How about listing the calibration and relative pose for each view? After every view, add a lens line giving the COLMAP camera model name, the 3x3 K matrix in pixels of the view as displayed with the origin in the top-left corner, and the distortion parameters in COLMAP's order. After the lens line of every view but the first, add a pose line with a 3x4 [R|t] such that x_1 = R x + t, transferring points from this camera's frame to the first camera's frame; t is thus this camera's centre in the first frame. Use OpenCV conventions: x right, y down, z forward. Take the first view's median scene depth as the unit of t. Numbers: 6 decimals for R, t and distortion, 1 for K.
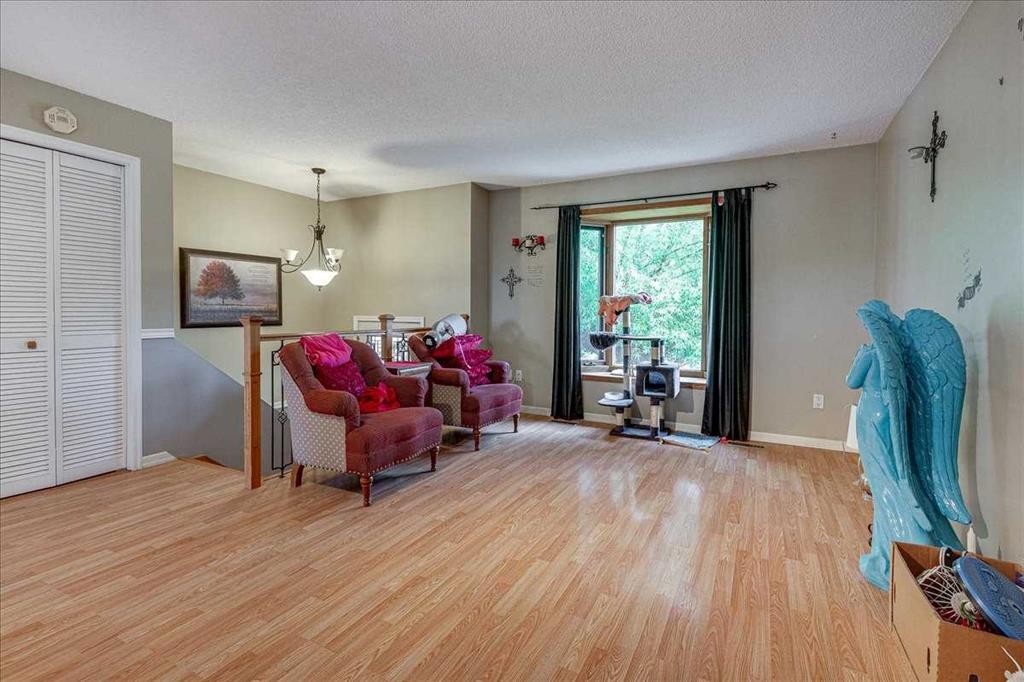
lens RADIAL K [[489.5, 0, 507.9], [0, 489.5, 343.3], [0, 0, 1]] dist [-0.000923, -0.000102]
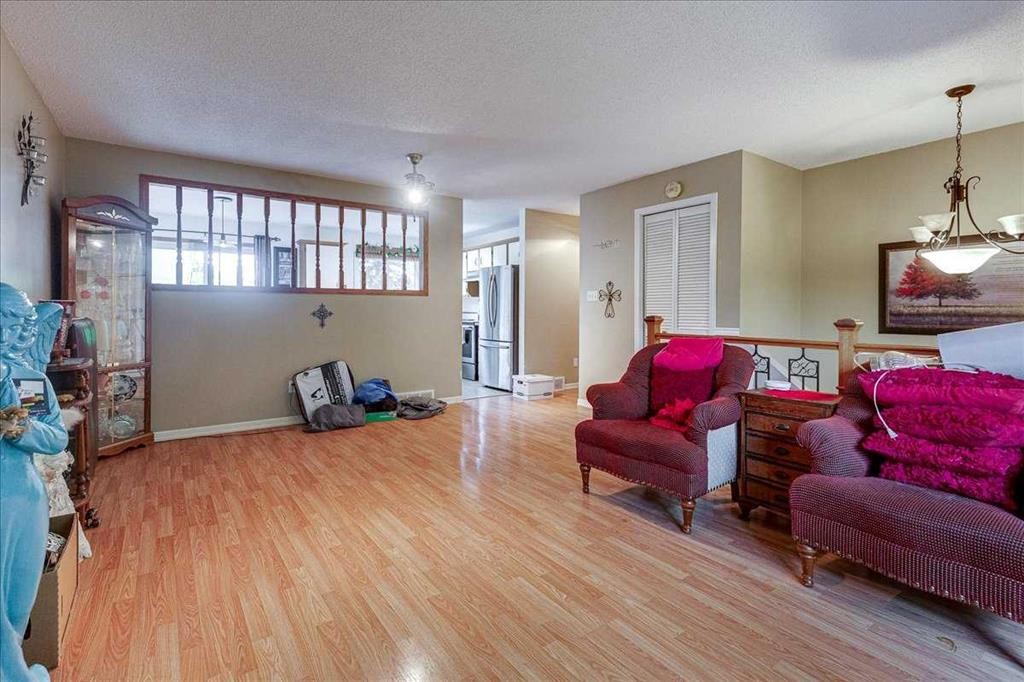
lens RADIAL K [[489.5, 0, 507.9], [0, 489.5, 343.3], [0, 0, 1]] dist [-0.000923, -0.000102]
pose [[-0.460983, 0.054022, -0.885763, 0.637325], [-0.063618, 0.993565, 0.093706, -0.074754], [0.885125, 0.099547, -0.454580, 1.134384]]
